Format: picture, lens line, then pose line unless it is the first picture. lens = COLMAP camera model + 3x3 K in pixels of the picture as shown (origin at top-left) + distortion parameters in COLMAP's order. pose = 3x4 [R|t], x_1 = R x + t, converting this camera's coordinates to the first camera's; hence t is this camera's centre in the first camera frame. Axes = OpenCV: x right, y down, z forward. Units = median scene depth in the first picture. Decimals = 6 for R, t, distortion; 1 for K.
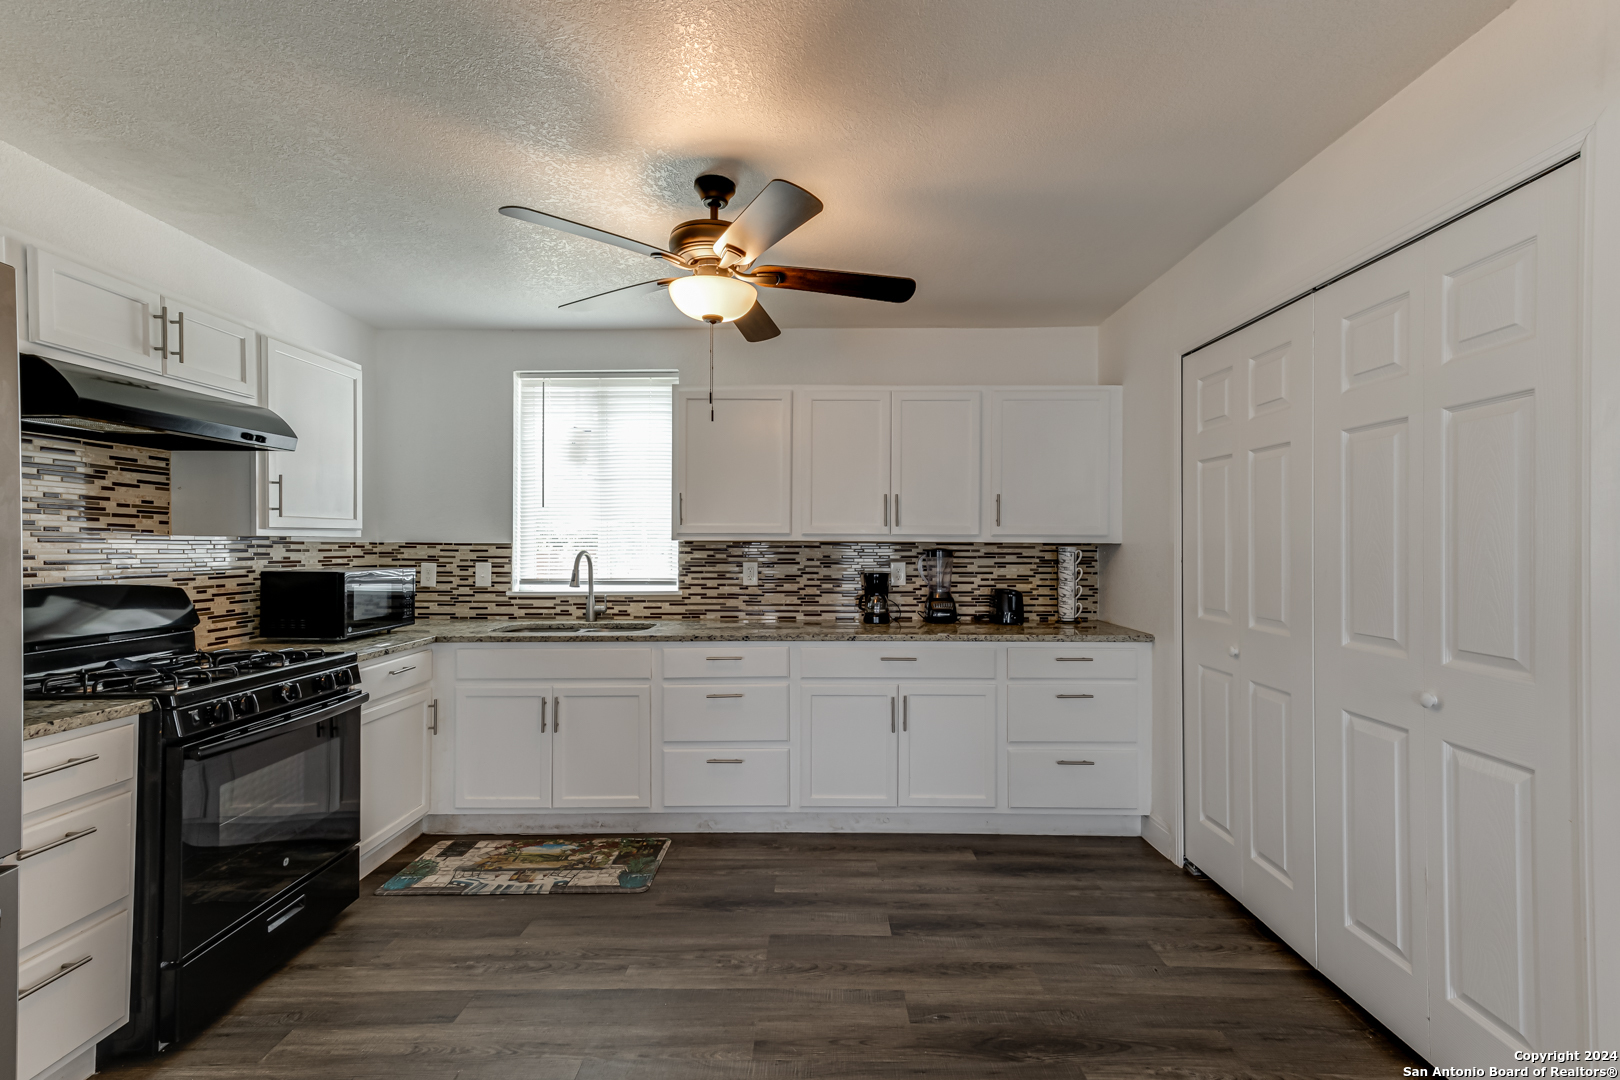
lens RADIAL K [[725.3, 0, 797.4], [0, 725.3, 545.4], [0, 0, 1]] dist [0.023023, 0.000410]
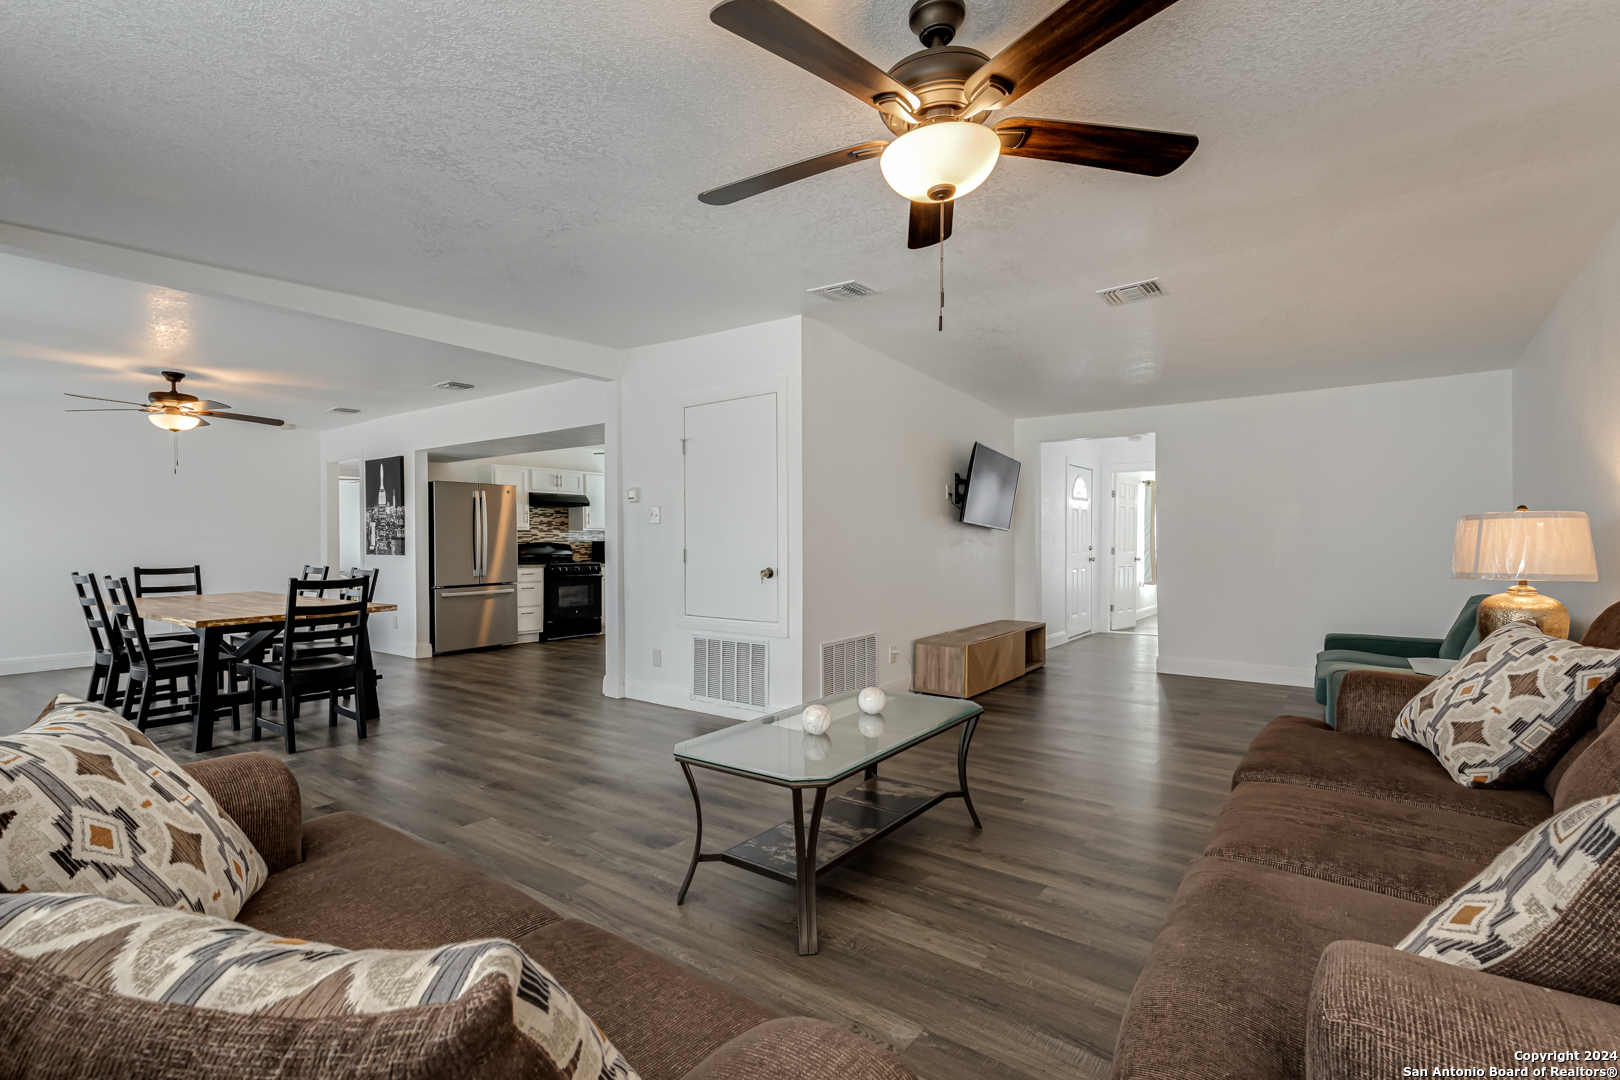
lens RADIAL K [[725.3, 0, 811.0], [0, 725.3, 548.9], [0, 0, 1]] dist [0.023023, 0.000410]
pose [[0.817754, -0.000278, -0.575568, 1.955819], [0.004416, 0.999973, 0.005792, 0.054947], [0.575551, -0.007278, 0.817734, -1.116924]]
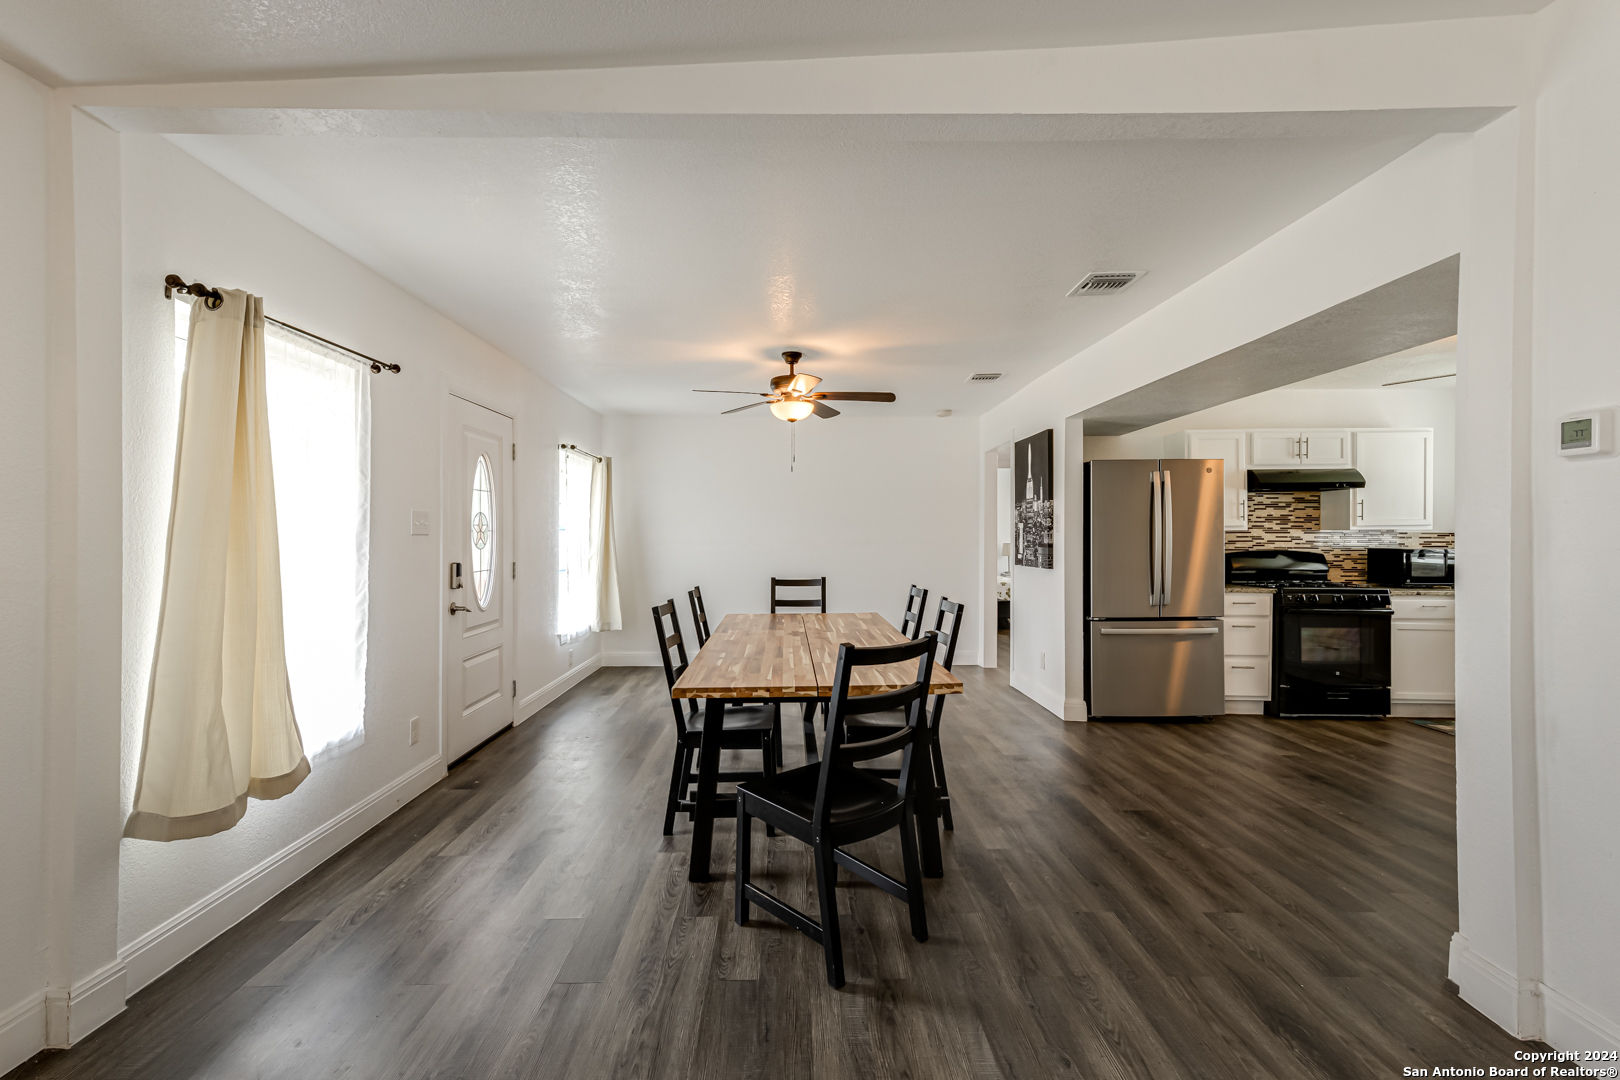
lens RADIAL K [[725.3, 0, 804.9], [0, 725.3, 539.6], [0, 0, 1]] dist [0.023023, 0.000410]
pose [[0.035376, 0.003341, -0.999368, 1.140164], [-0.002618, 0.999991, 0.003250, 0.010473], [0.999371, 0.002501, 0.035384, -0.549634]]
